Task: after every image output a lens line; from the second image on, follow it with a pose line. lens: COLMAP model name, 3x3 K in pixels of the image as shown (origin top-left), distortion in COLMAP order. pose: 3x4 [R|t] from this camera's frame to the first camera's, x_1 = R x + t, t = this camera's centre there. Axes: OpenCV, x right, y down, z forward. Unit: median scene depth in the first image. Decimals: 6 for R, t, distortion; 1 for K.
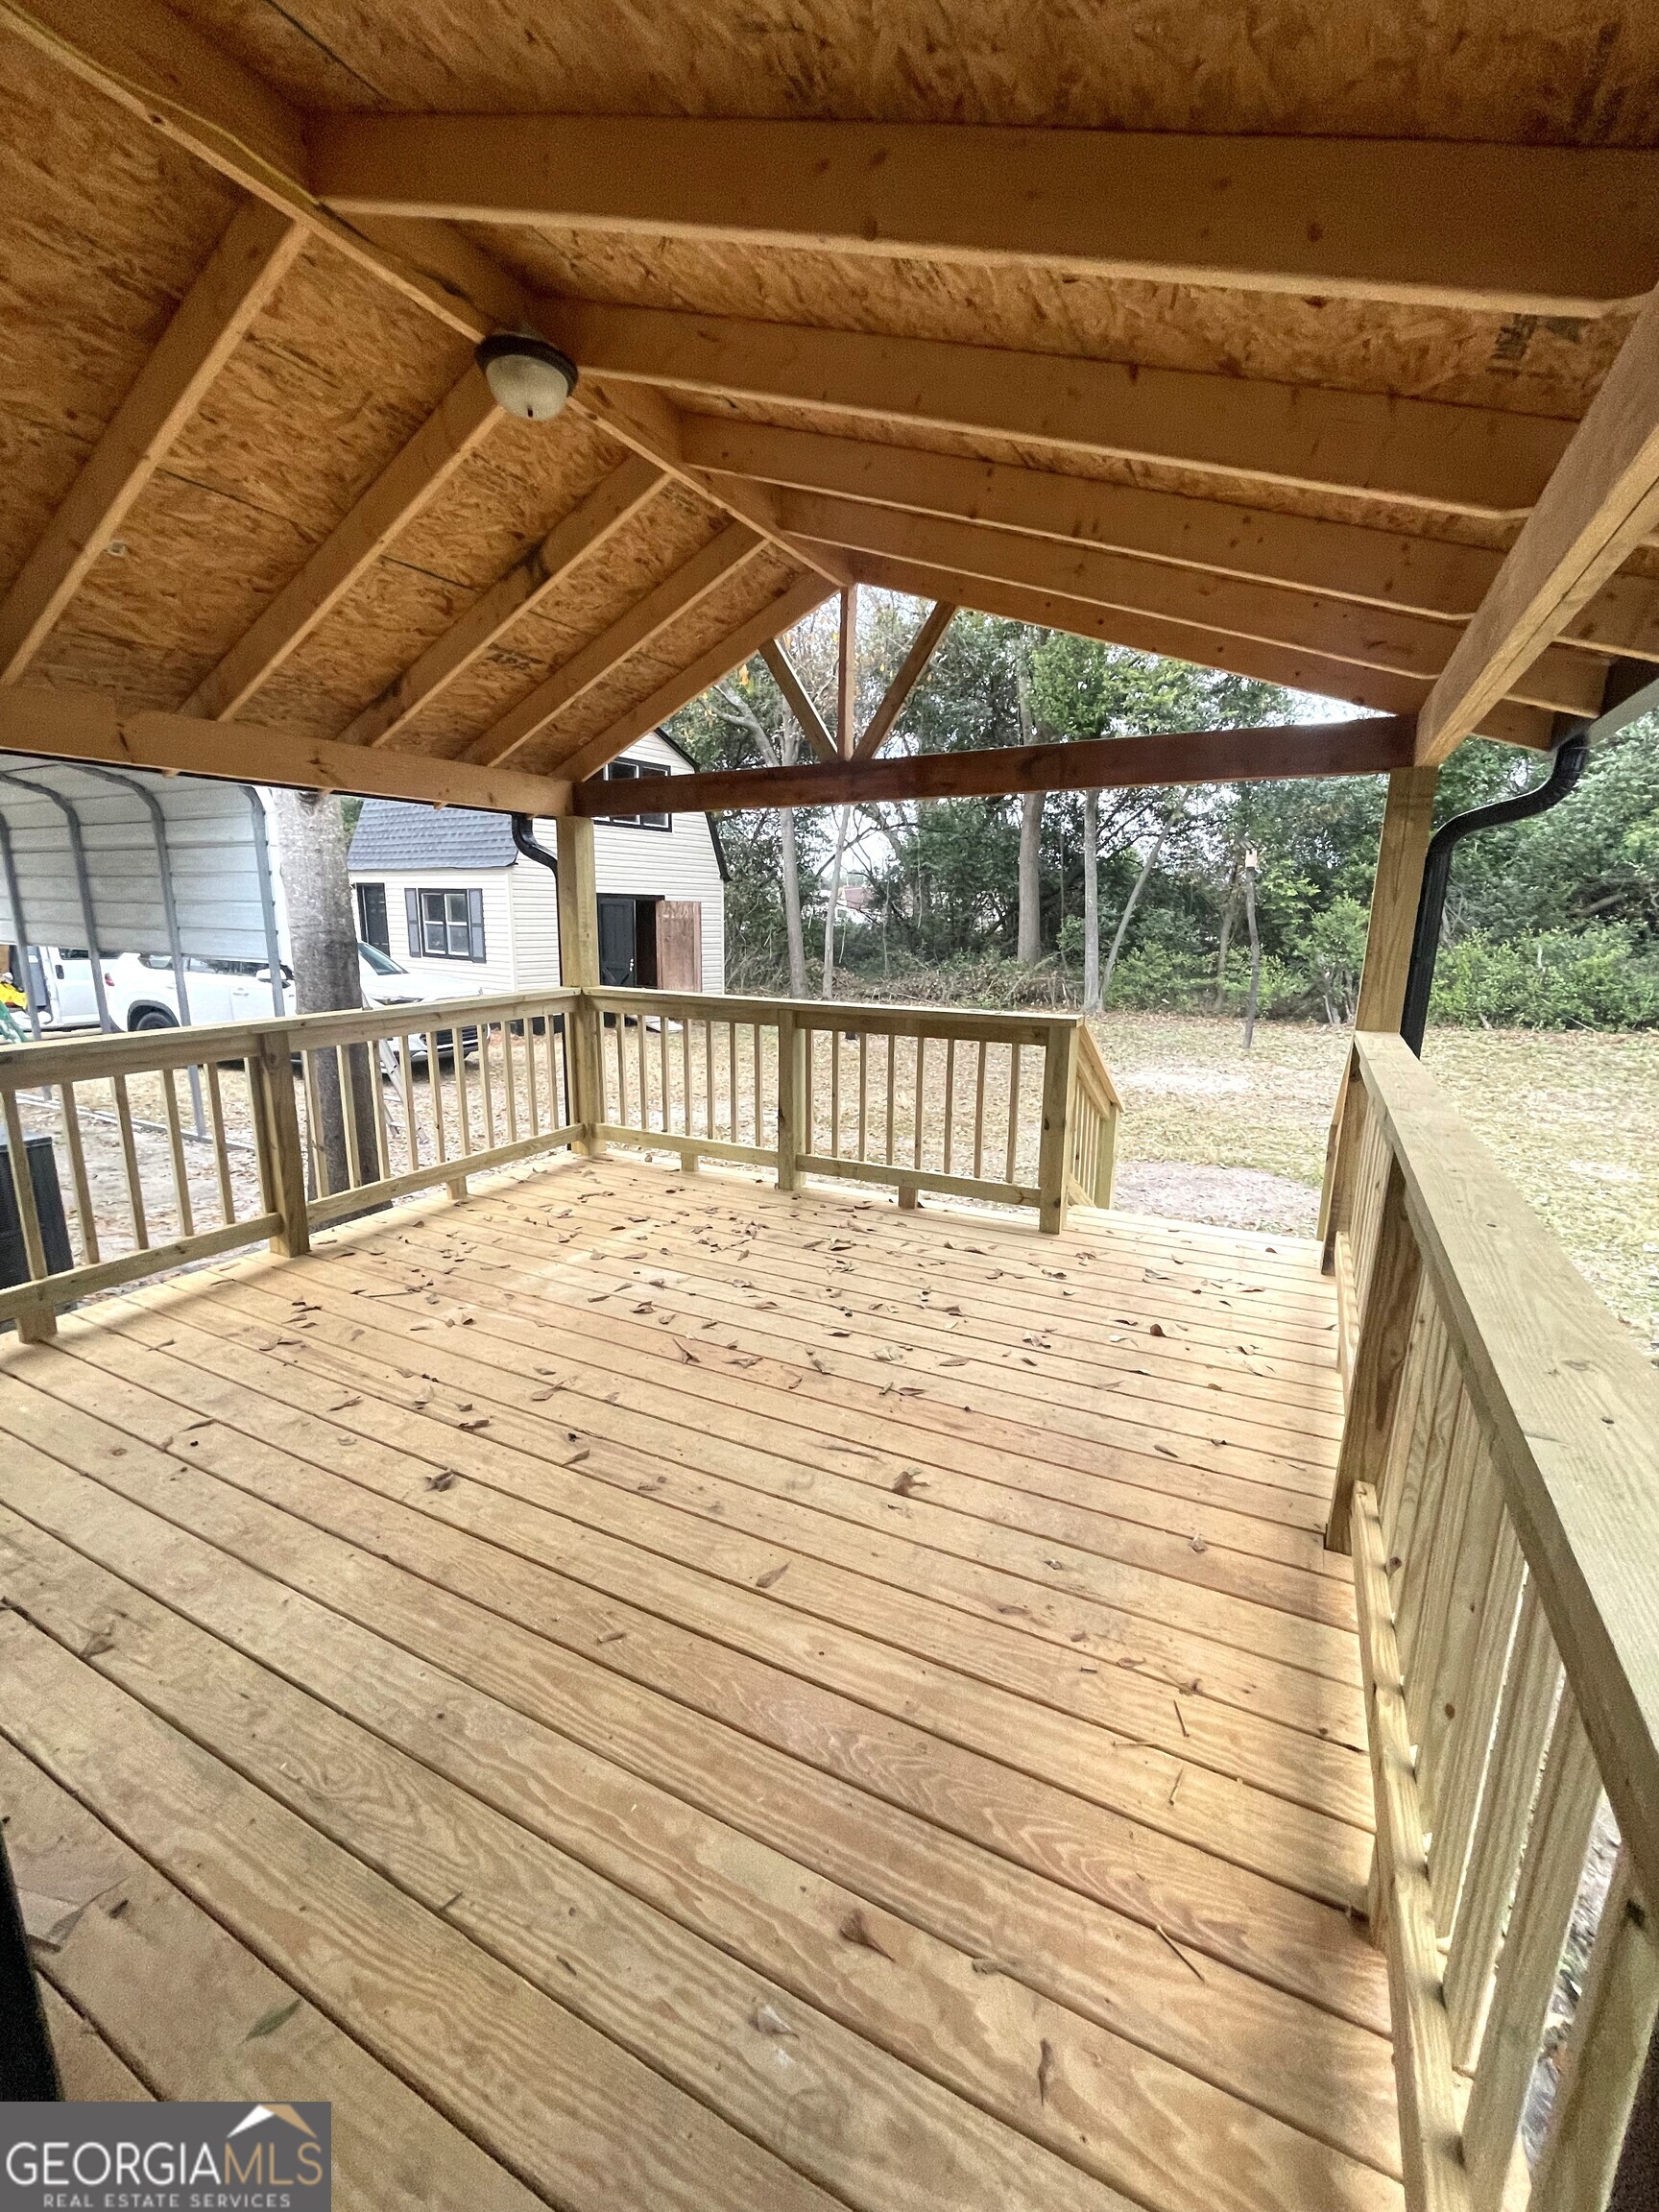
lens RADIAL K [[898.1, 0, 840.8], [0, 898.1, 1105.9], [0, 0, 1]] dist [0.000433, -0.000092]
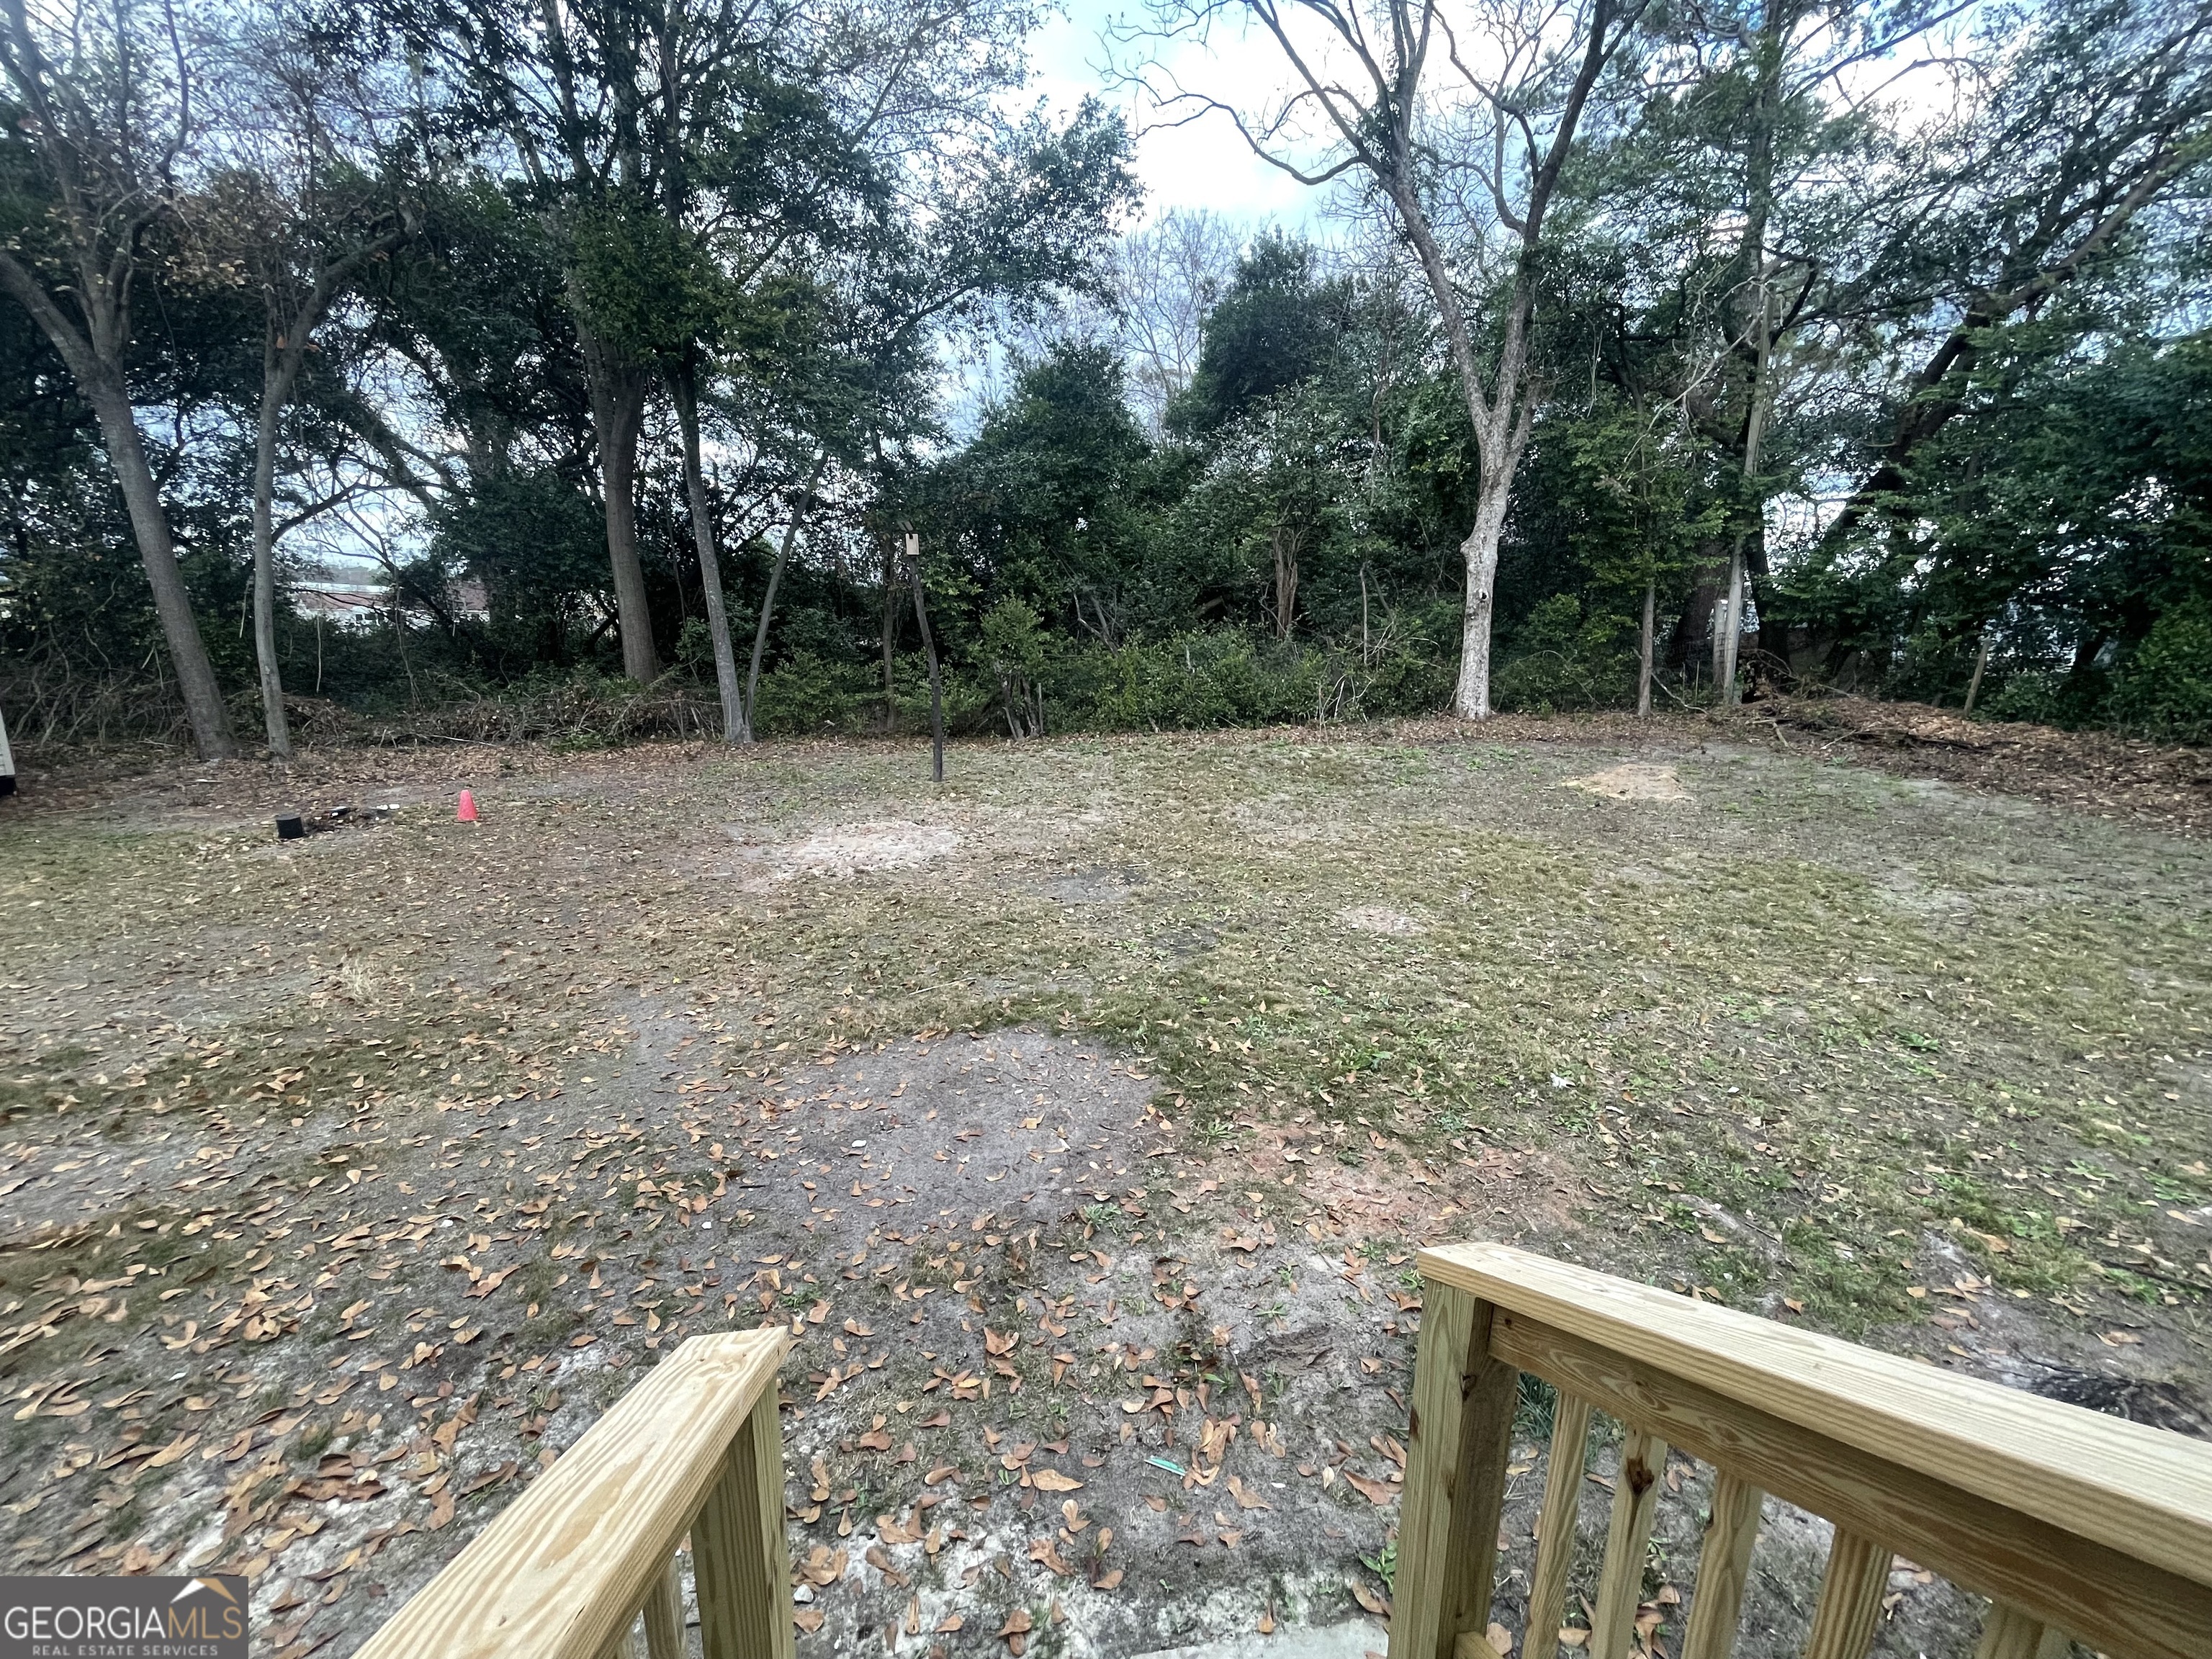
lens RADIAL K [[898.1, 0, 1114.0], [0, 898.1, 819.9], [0, 0, 1]] dist [0.000433, -0.000092]
pose [[0.791964, -0.135609, 0.595318, 0.068629], [0.127534, 0.990257, 0.055912, -0.041135], [-0.597100, 0.031643, 0.801543, 0.194633]]
